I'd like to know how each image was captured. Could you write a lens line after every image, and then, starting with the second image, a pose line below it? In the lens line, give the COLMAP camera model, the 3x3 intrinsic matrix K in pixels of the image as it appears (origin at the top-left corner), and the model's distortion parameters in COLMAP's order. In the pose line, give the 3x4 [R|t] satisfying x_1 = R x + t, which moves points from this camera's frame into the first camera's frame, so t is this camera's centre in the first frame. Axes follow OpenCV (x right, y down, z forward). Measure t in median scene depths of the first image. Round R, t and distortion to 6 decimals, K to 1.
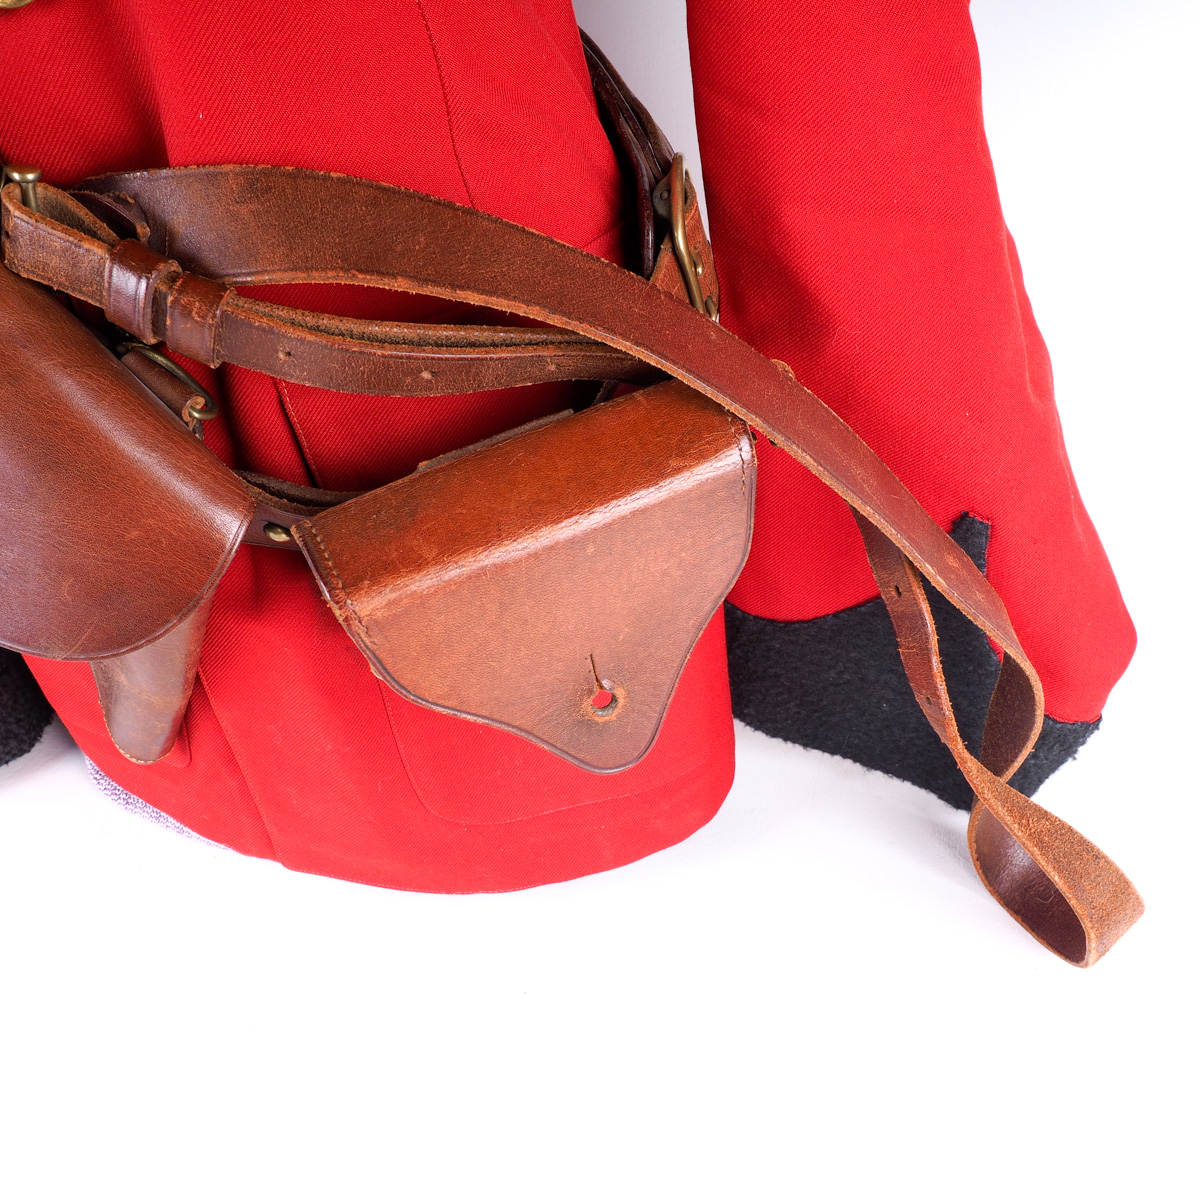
lens RADIAL K [[1164.9, 0, 603.4], [0, 1164.9, 558.7], [0, 0, 1]] dist [0.011493, 0.011400]
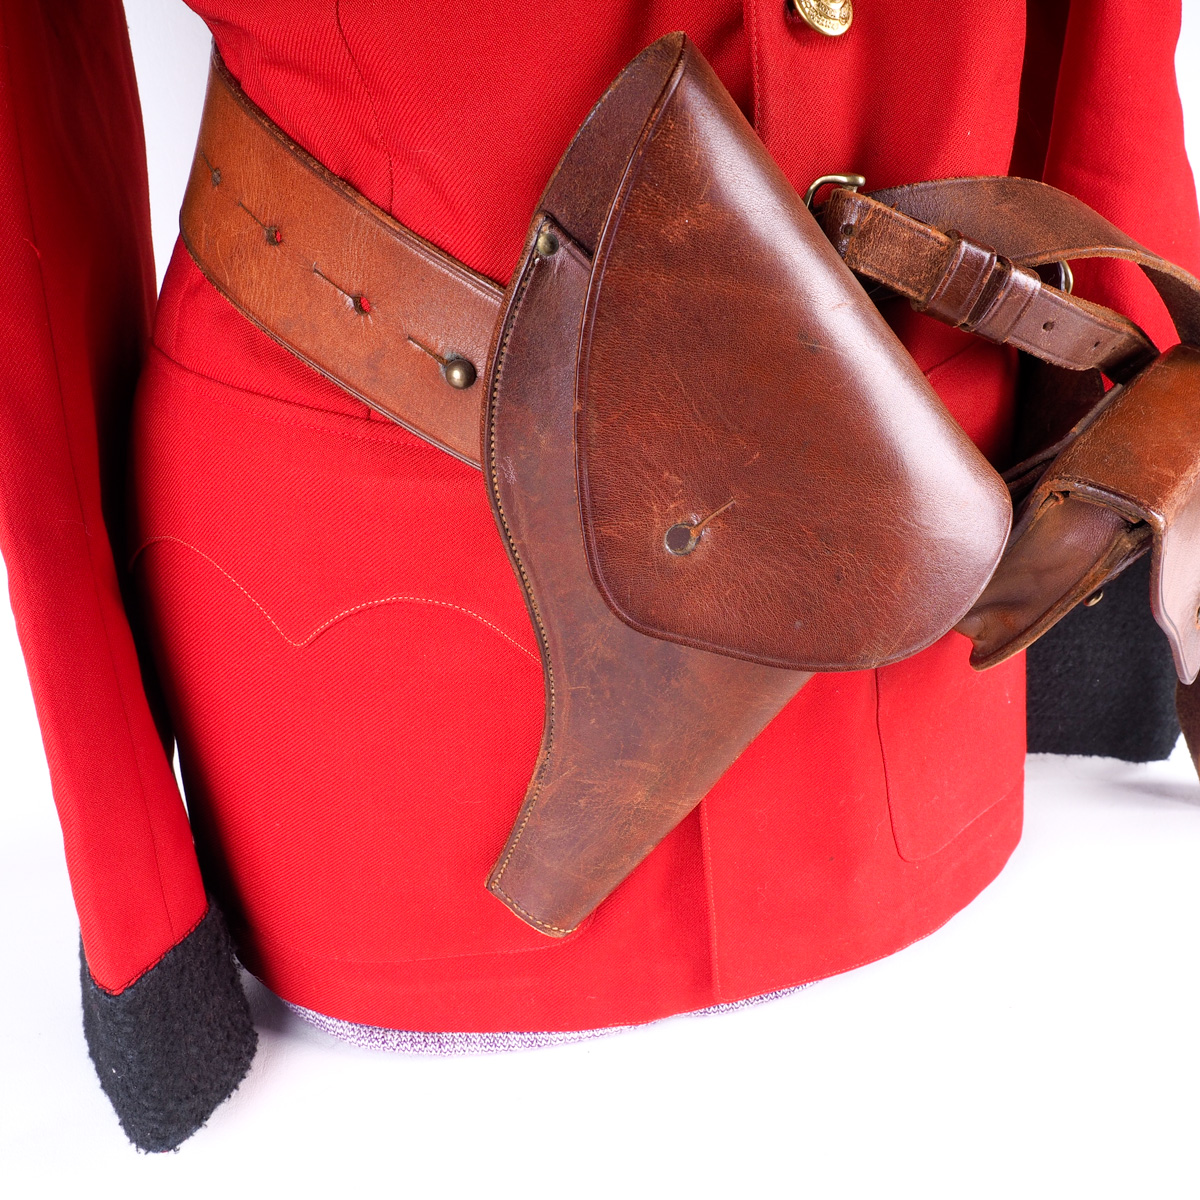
lens RADIAL K [[1171.4, 0, 602.7], [0, 1171.4, 574.3], [0, 0, 1]] dist [-0.008887, 0.008726]
pose [[0.840565, -0.161229, 0.517161, -1.204090], [0.286554, 0.942514, -0.171911, 0.124778], [-0.459714, 0.292697, 0.838446, 0.277492]]
